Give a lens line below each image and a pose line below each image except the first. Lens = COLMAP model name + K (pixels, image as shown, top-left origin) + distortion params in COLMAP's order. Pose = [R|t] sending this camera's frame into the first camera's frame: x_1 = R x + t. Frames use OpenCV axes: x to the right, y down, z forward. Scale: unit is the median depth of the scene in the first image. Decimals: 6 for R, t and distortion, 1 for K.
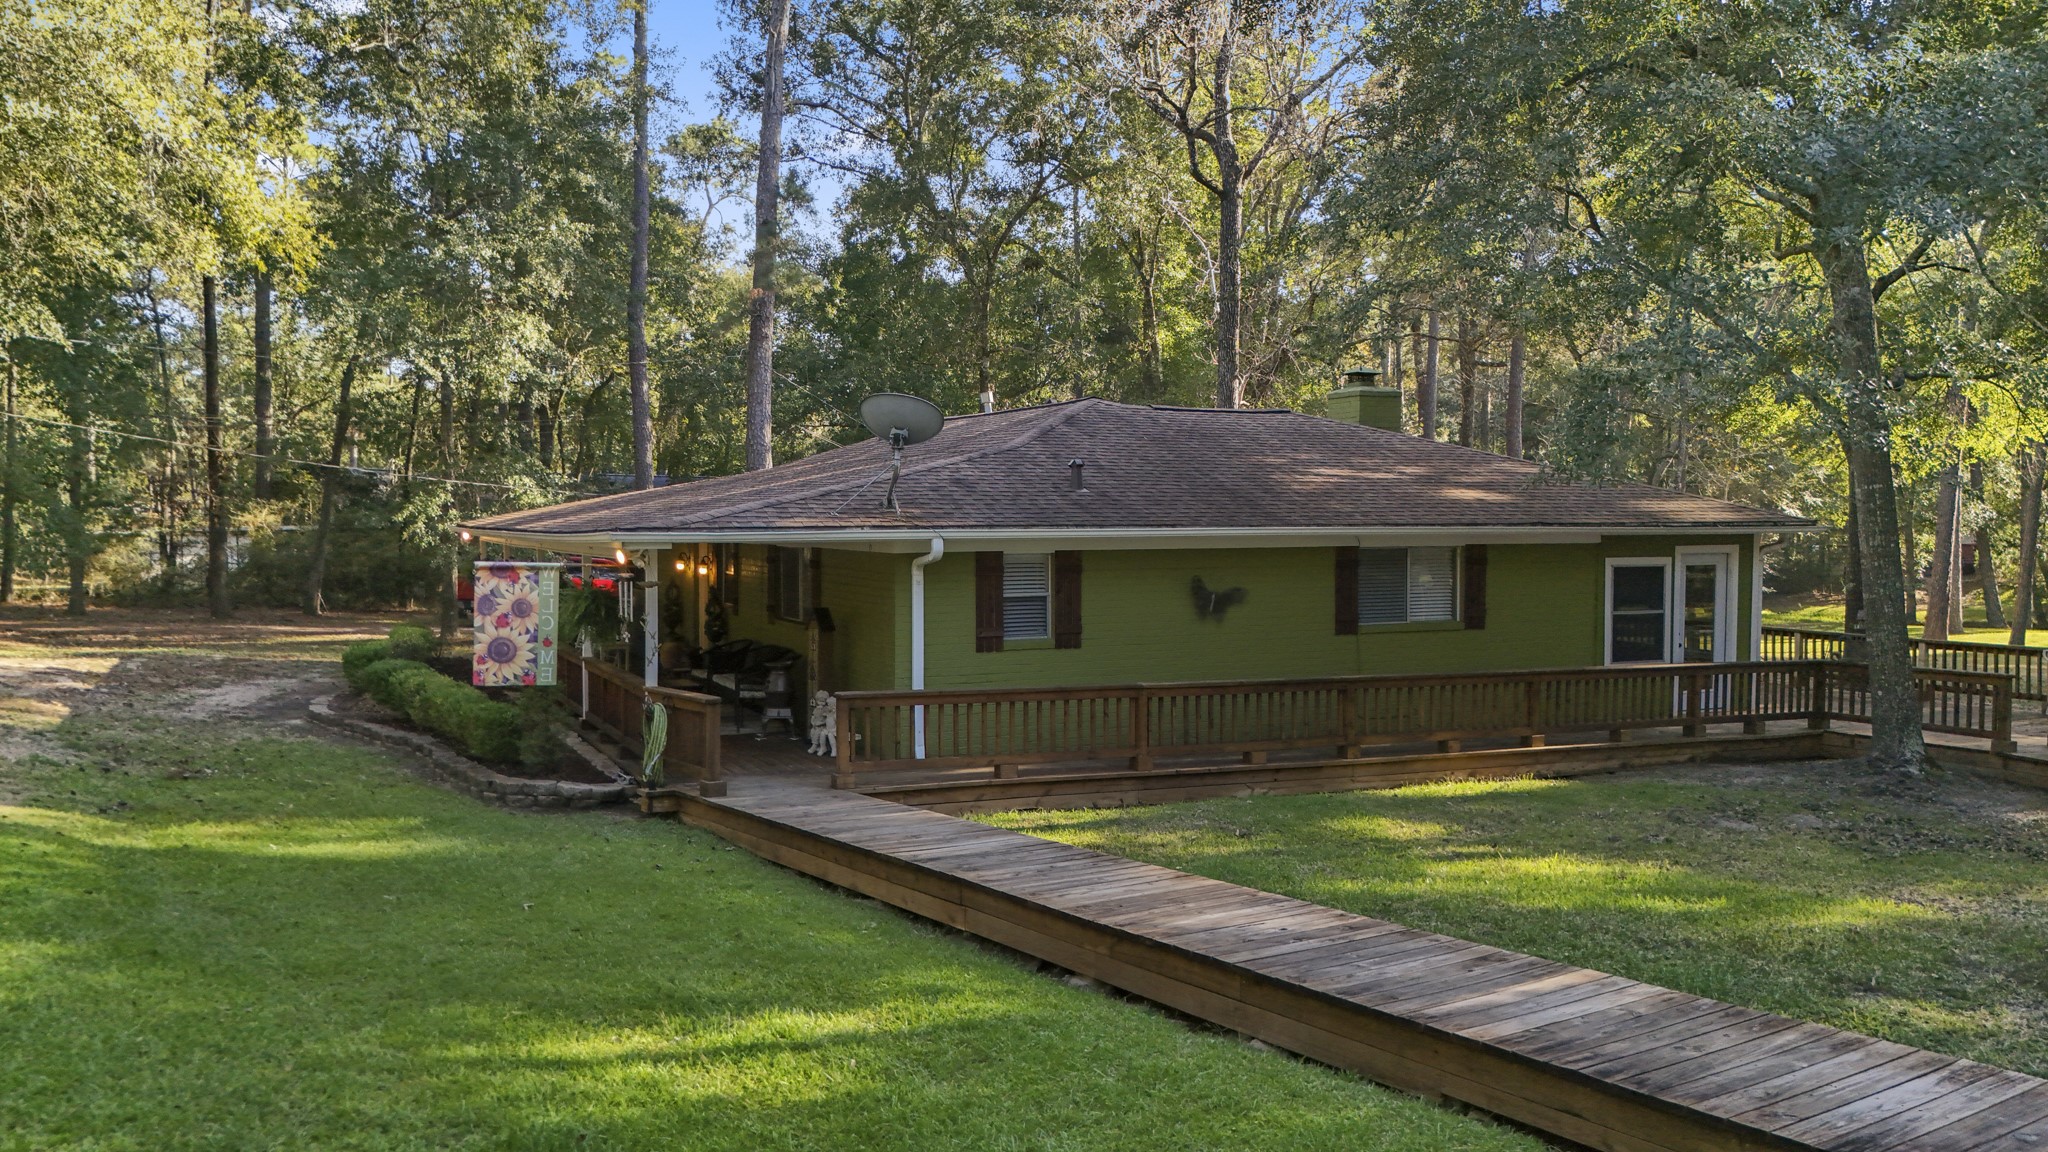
lens RADIAL K [[1564.6, 0, 1024.0], [0, 1564.6, 576.0], [0, 0, 1]] dist [0.001713, 0.000243]
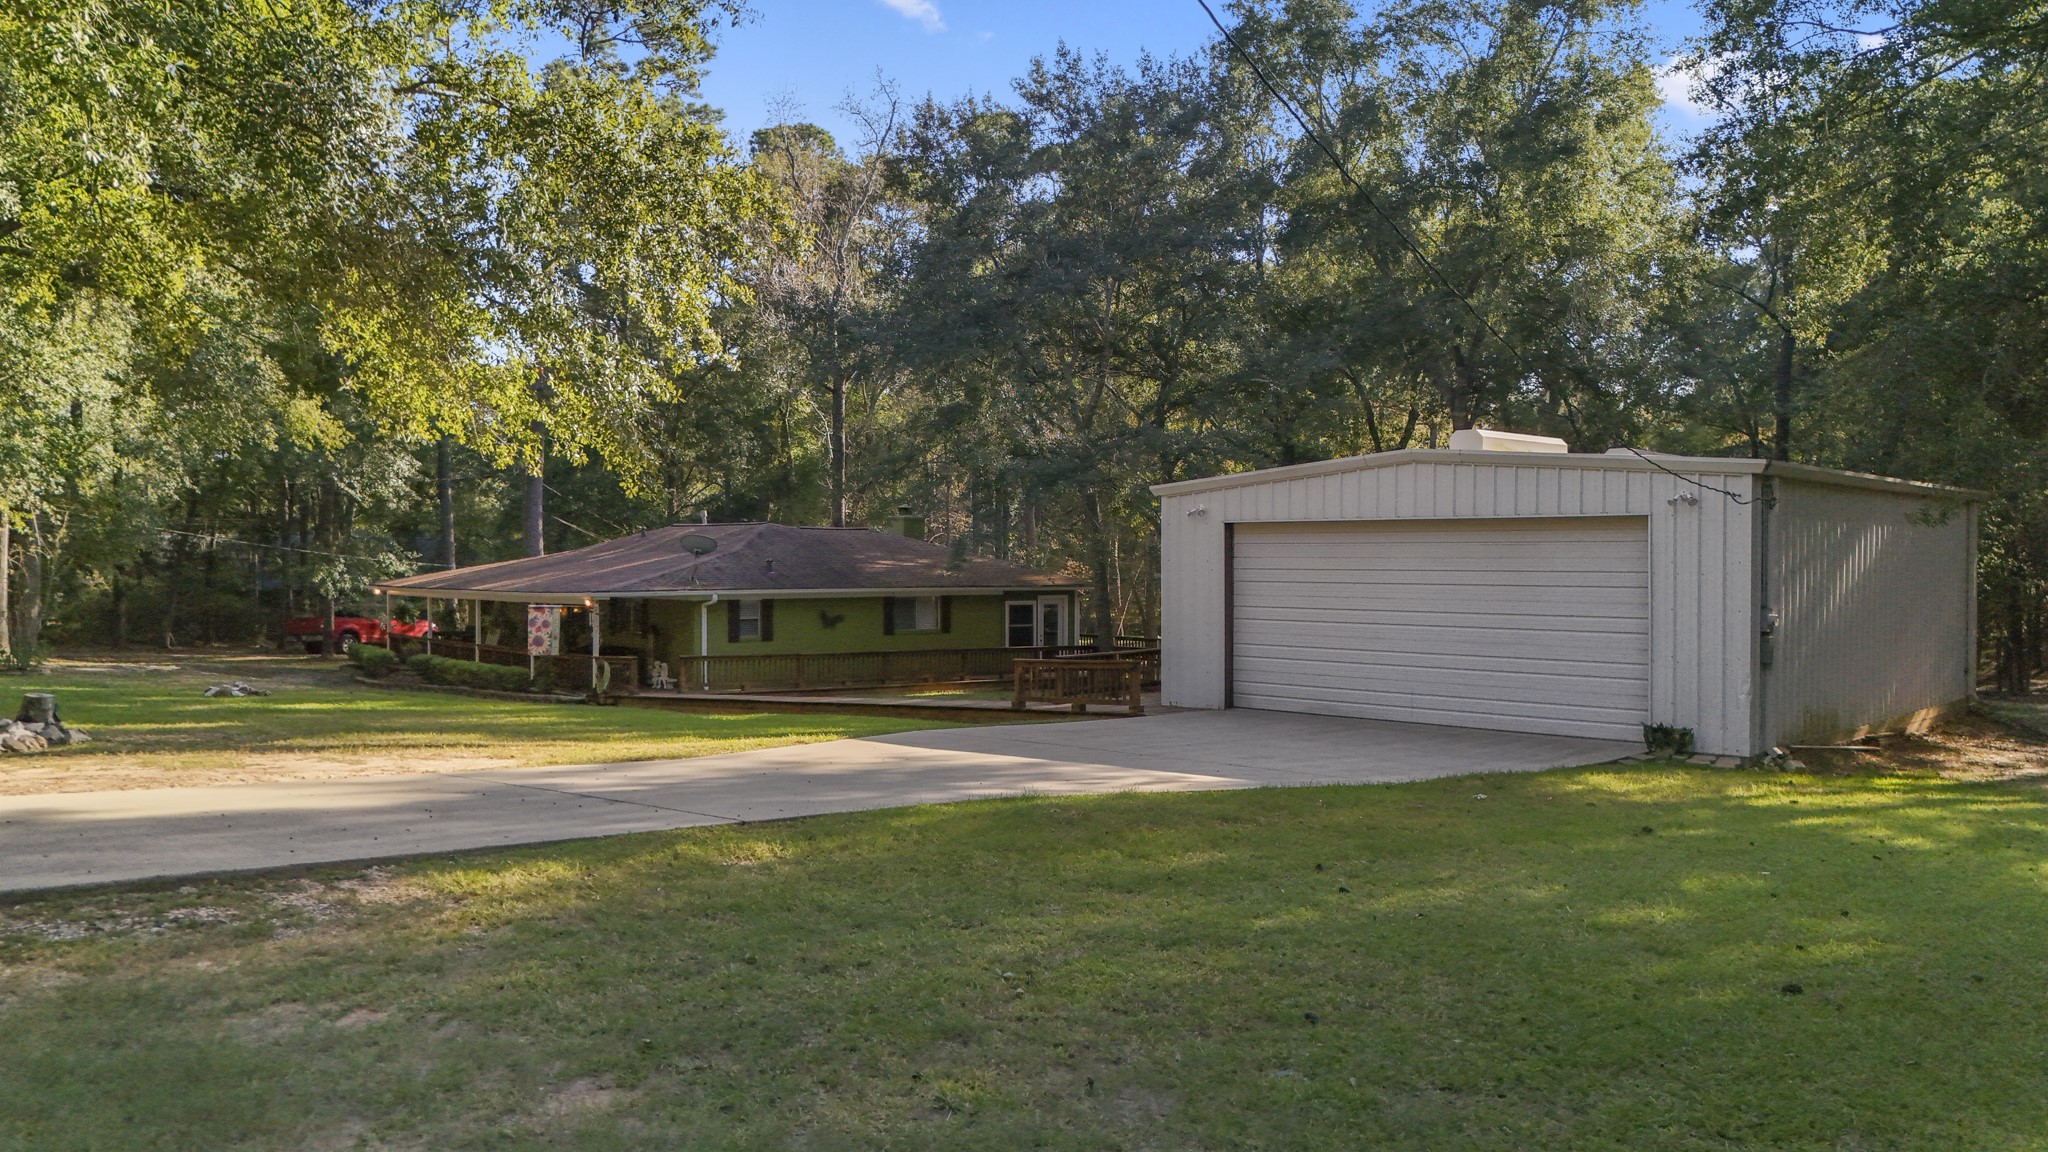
lens RADIAL K [[1414.8, 0, 1024.0], [0, 1414.8, 576.0], [0, 0, 1]] dist [0.071209, 0.000132]
pose [[0.967504, -0.000489, 0.252855, -0.125226], [0.008420, 0.999506, -0.030286, 0.015154], [-0.252715, 0.031431, 0.967030, -1.046237]]
